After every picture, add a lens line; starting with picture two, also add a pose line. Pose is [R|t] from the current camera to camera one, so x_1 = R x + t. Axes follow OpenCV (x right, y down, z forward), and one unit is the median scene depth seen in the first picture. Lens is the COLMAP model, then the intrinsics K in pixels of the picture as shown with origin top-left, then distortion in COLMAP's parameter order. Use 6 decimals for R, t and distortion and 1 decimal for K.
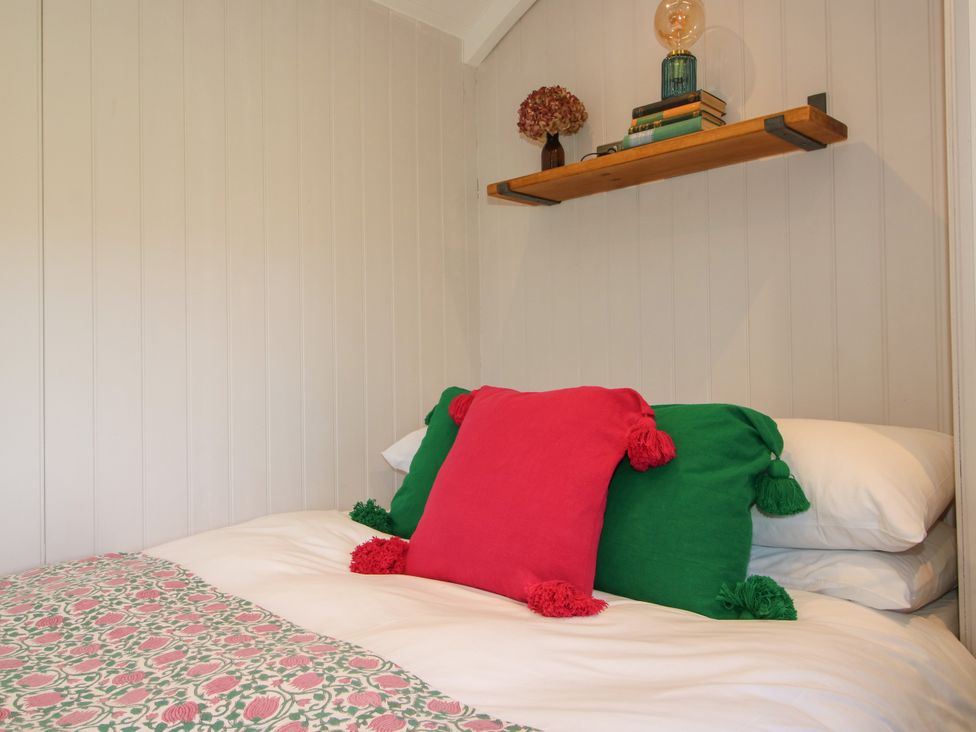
lens RADIAL K [[746.0, 0, 484.4], [0, 746.0, 359.8], [0, 0, 1]] dist [0.002474, -0.002515]
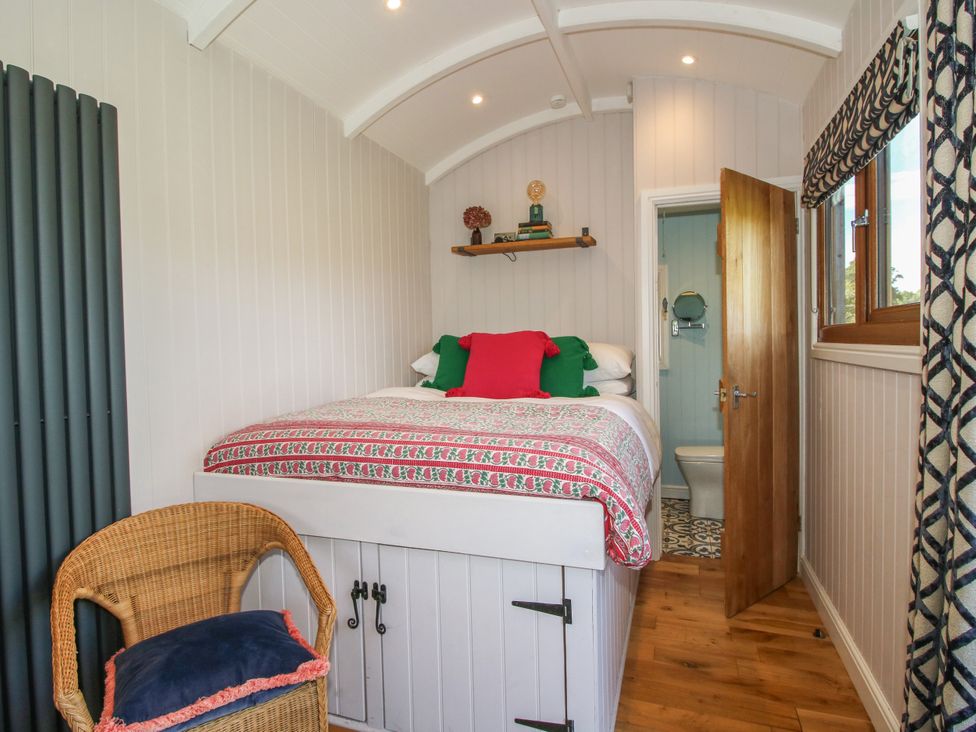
lens RADIAL K [[548.8, 0, 482.4], [0, 548.8, 359.6], [0, 0, 1]] dist [0.004603, -0.013780]
pose [[0.911322, -0.018963, 0.411257, -0.806247], [0.002768, 0.999198, 0.039938, 0.056889], [-0.411684, -0.035258, 0.910644, -0.771081]]
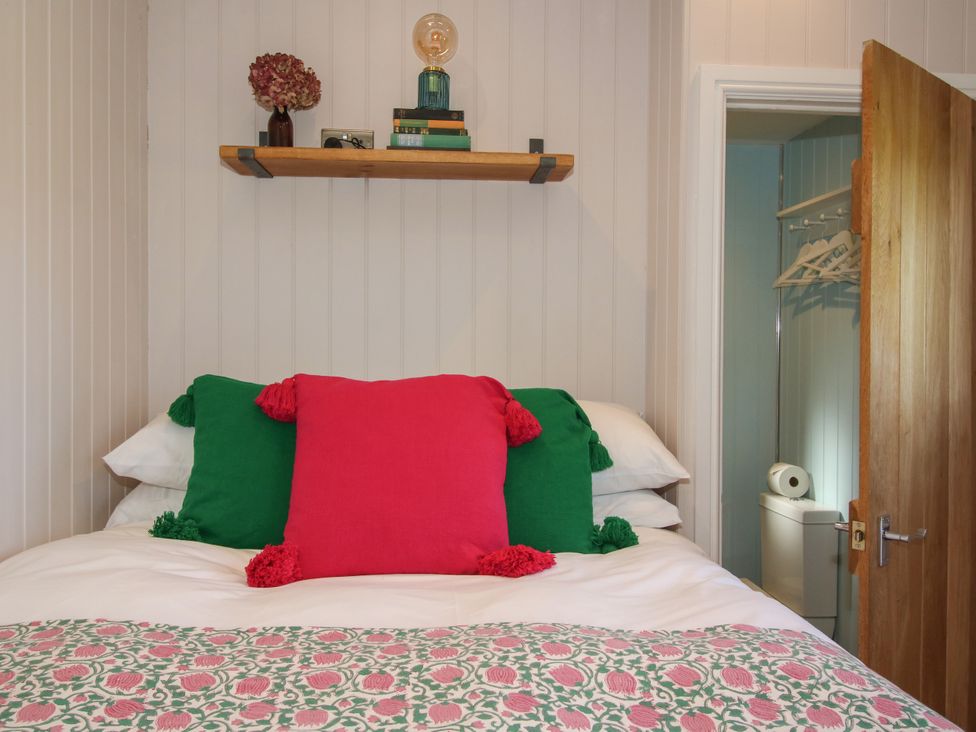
lens RADIAL K [[808.7, 0, 475.2], [0, 808.7, 356.3], [0, 0, 1]] dist [0.010013, -0.015530]
pose [[0.675330, 0.008665, 0.737464, -0.660716], [-0.027100, 0.999547, 0.013072, -0.007196], [-0.737017, -0.028813, 0.675260, 0.161430]]
